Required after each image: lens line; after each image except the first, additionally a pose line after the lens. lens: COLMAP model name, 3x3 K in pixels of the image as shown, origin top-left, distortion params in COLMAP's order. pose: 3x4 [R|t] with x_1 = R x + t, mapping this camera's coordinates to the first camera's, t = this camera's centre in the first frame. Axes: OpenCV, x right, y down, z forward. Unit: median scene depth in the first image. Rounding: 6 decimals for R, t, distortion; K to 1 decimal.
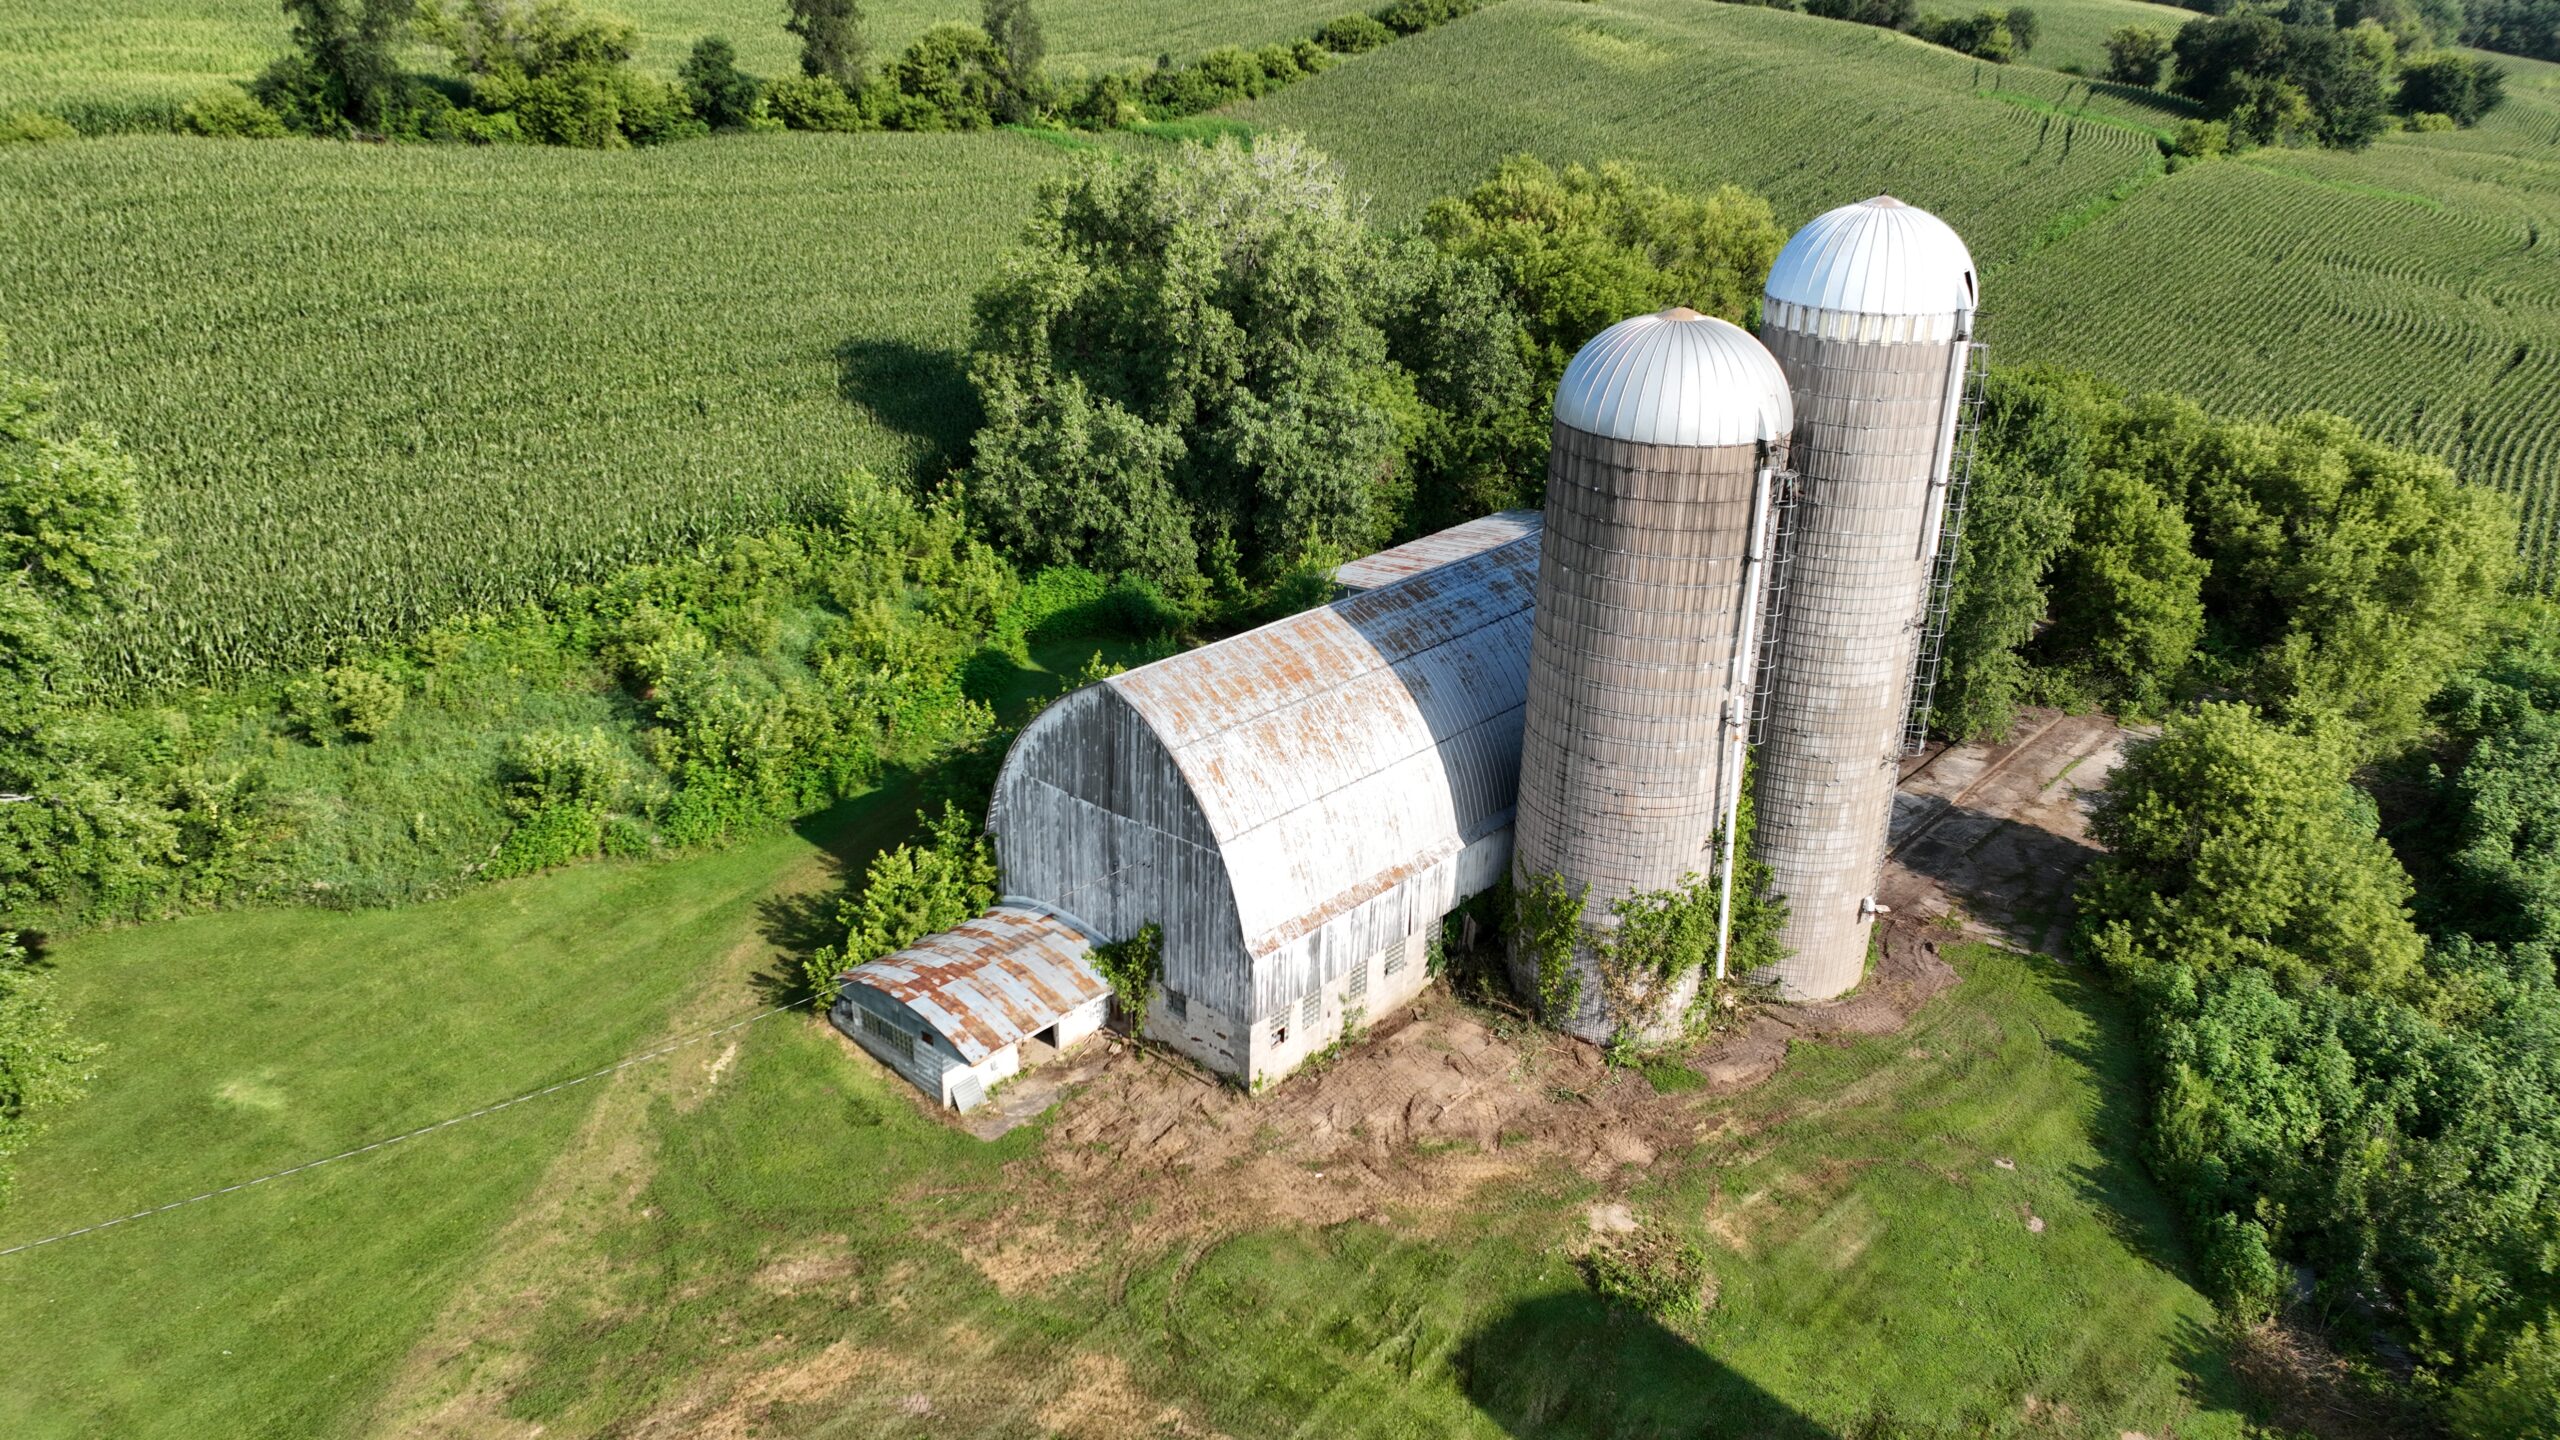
lens RADIAL K [[1795.4, 0, 1270.9], [0, 1795.4, 718.3], [0, 0, 1]] dist [0.005252, 0.008501]
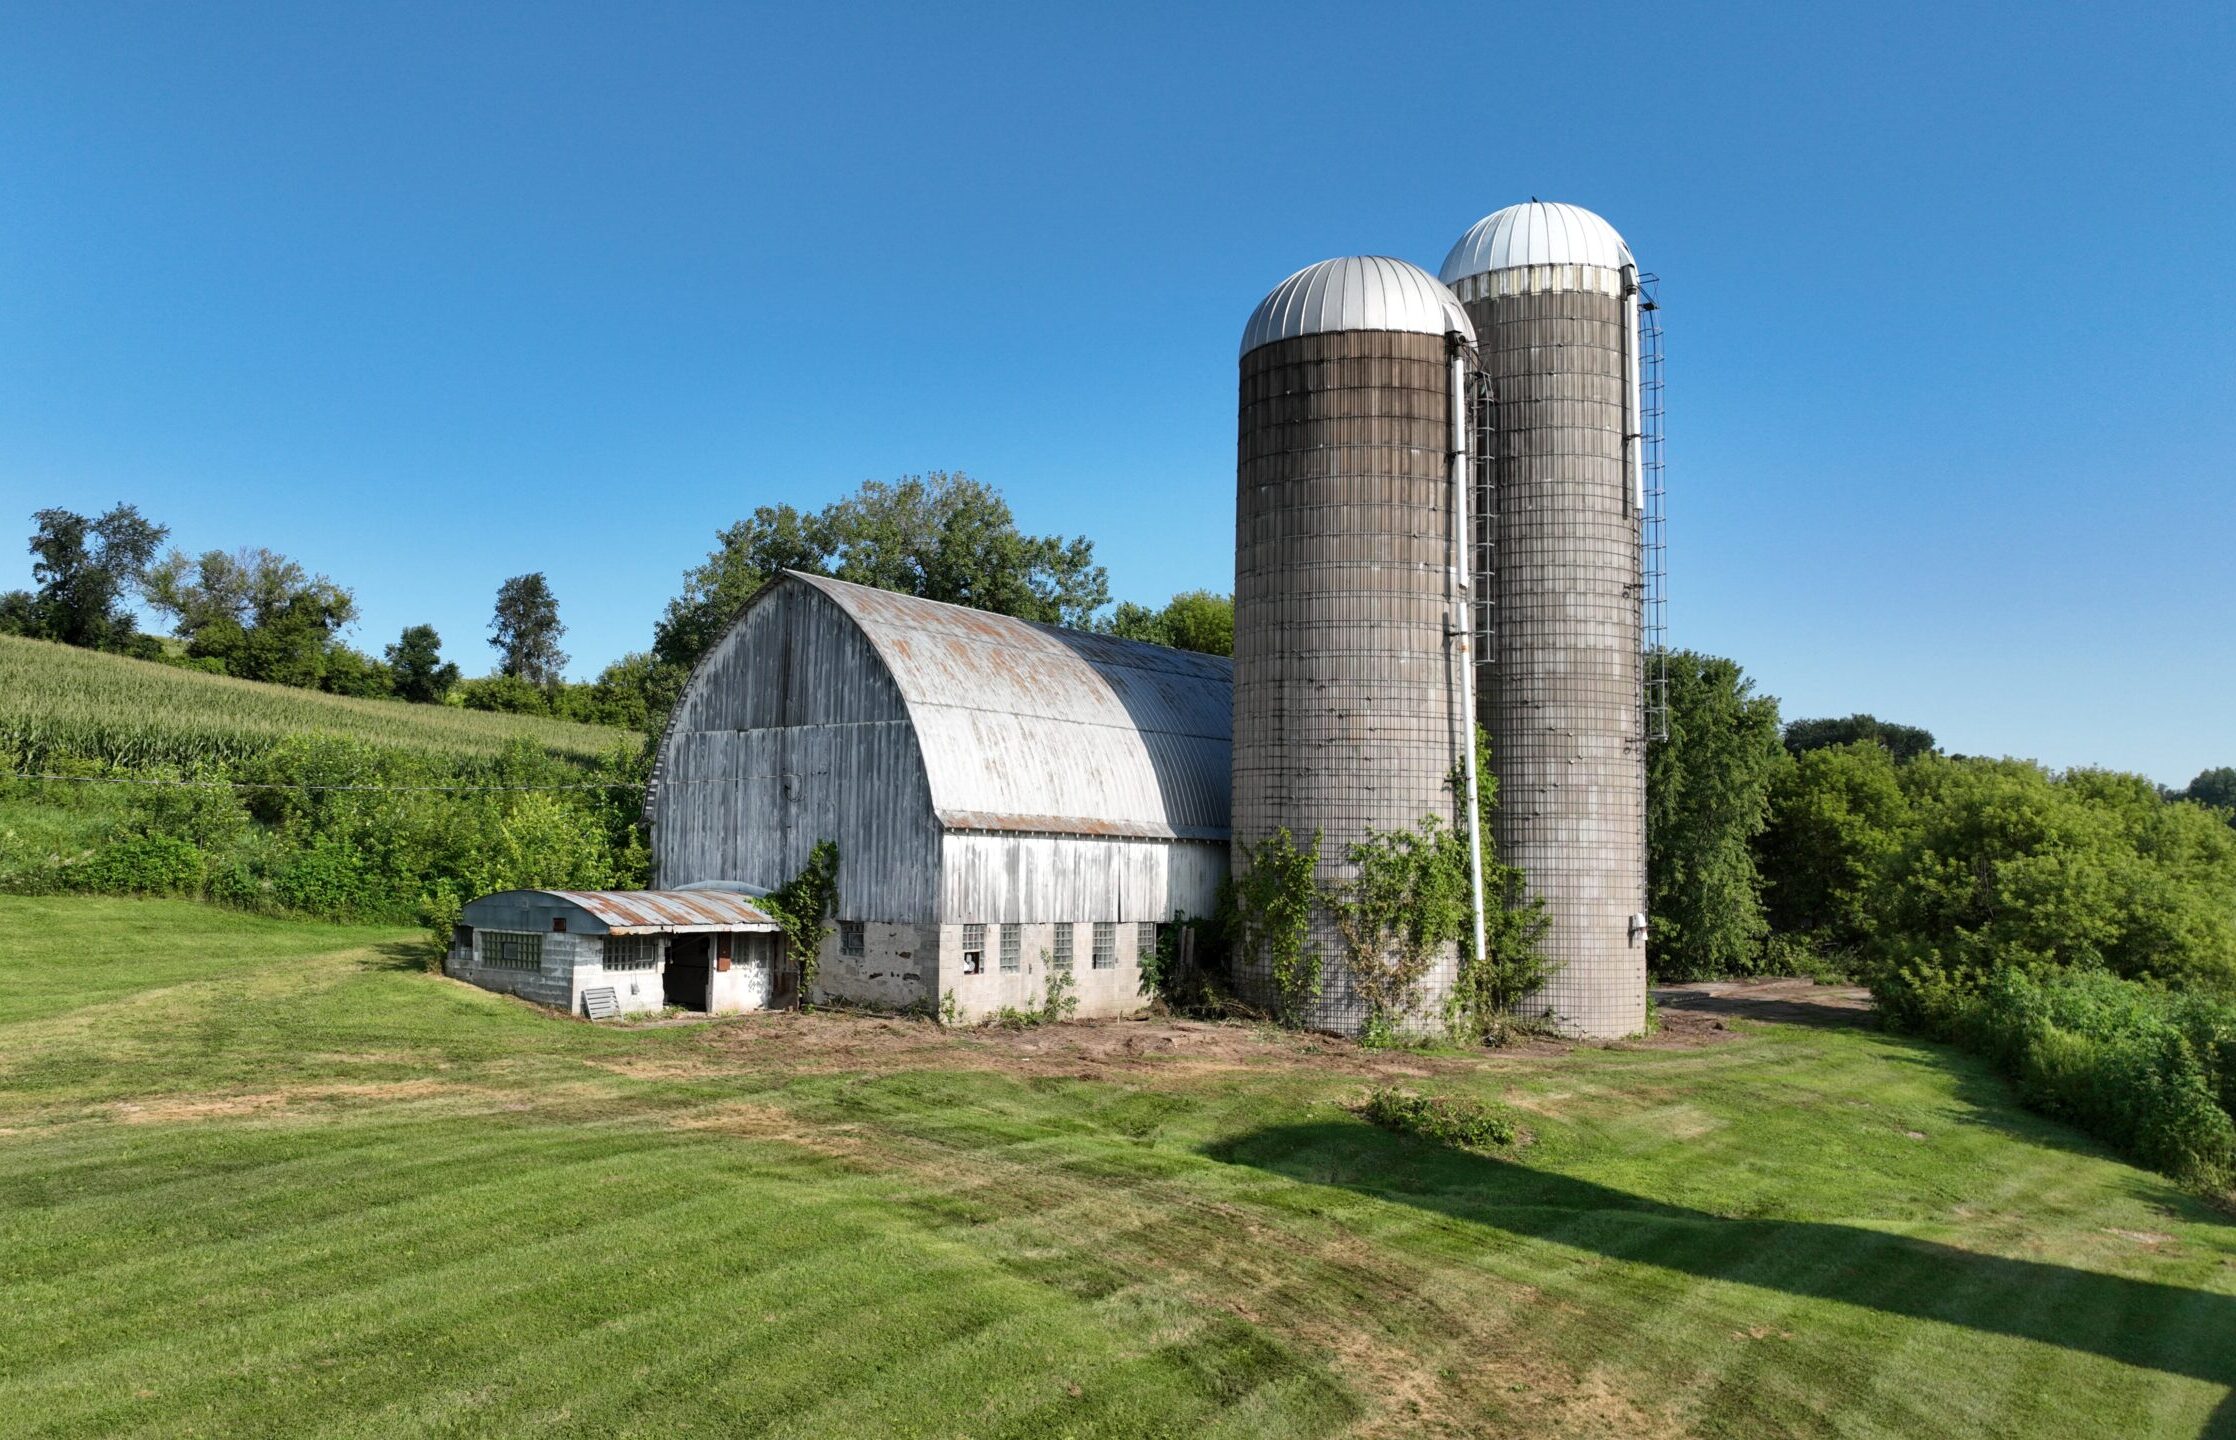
lens RADIAL K [[1798.5, 0, 949.3], [0, 1798.5, 716.0], [0, 0, 1]] dist [0.005982, 0.004158]
pose [[0.999965, -0.001260, 0.008264, -0.013214], [0.004847, 0.892825, -0.450377, 0.445386], [-0.006811, 0.450401, 0.892800, 0.183989]]
